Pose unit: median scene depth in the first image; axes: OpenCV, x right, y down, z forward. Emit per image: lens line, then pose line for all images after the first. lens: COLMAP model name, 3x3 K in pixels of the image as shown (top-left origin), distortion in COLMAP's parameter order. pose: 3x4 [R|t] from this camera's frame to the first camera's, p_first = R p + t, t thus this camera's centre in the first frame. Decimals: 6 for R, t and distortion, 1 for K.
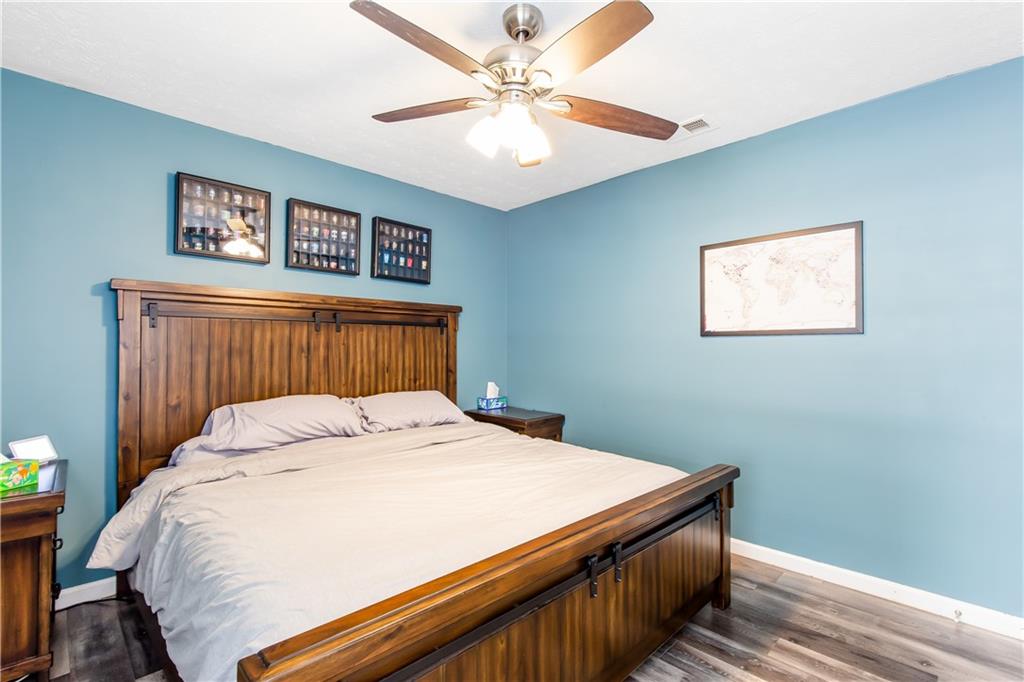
lens RADIAL K [[469.4, 0, 511.6], [0, 469.4, 342.8], [0, 0, 1]] dist [0.008167, -0.001117]
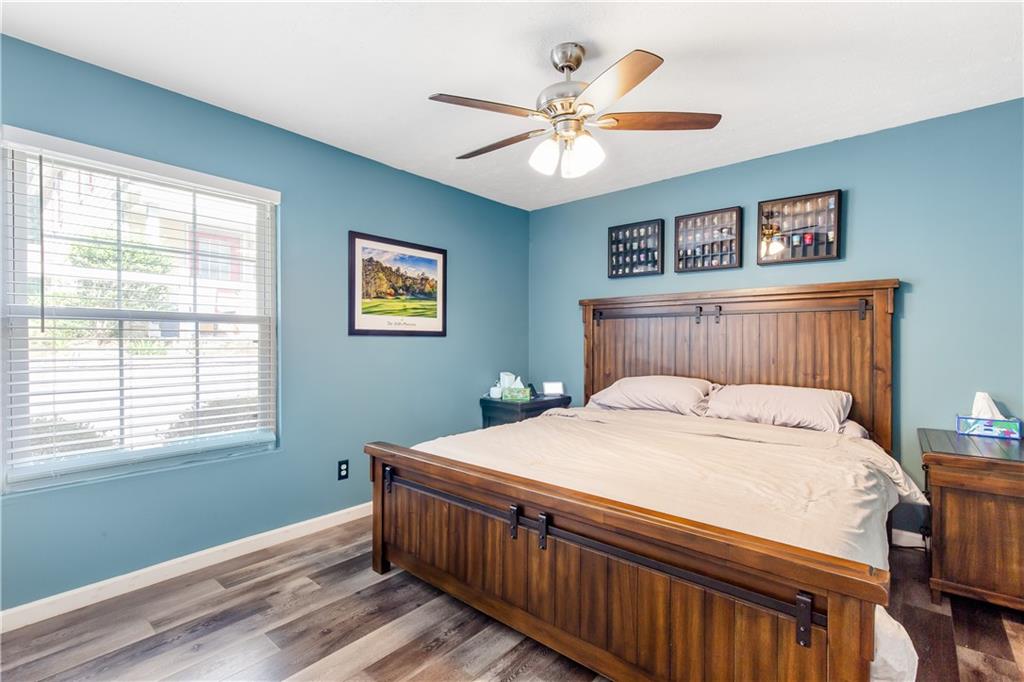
lens RADIAL K [[469.4, 0, 511.0], [0, 469.4, 343.6], [0, 0, 1]] dist [0.008167, -0.001117]
pose [[0.100638, 0.011831, -0.994853, 0.610491], [0.015512, 0.999789, 0.013459, 0.001532], [0.994802, -0.016787, 0.100434, 0.377302]]
